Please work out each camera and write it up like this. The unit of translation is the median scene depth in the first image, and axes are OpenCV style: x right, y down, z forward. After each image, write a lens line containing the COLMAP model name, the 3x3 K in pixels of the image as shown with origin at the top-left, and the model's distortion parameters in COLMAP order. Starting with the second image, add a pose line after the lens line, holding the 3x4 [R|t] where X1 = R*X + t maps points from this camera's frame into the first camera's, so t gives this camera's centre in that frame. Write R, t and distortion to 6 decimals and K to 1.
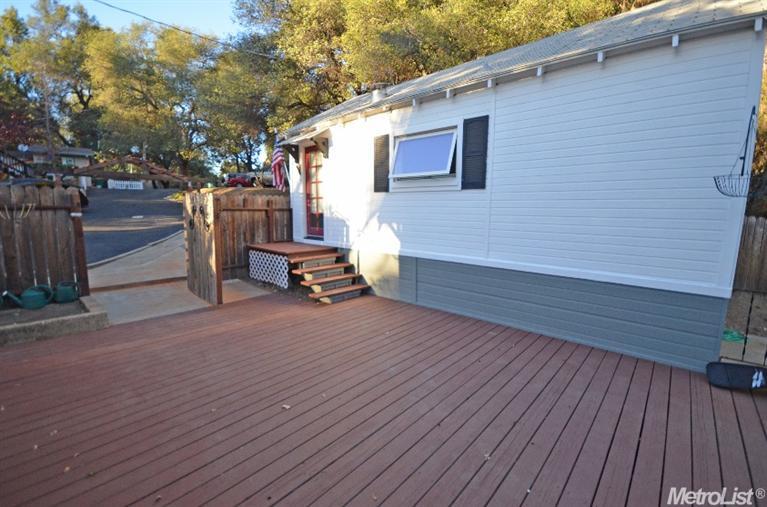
lens RADIAL K [[335.1, 0, 380.1], [0, 335.1, 258.6], [0, 0, 1]] dist [-0.002796, -0.000814]
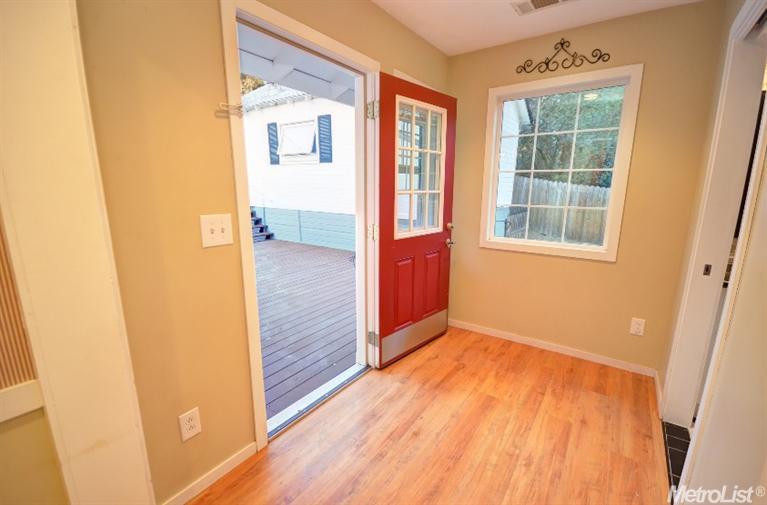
lens RADIAL K [[335.1, 0, 380.1], [0, 335.1, 257.6], [0, 0, 1]] dist [-0.002796, -0.000814]
pose [[0.994305, -0.028625, 0.102659, 0.343081], [0.020457, 0.996605, 0.079751, 0.104626], [-0.104594, -0.077196, 0.991514, -0.557904]]
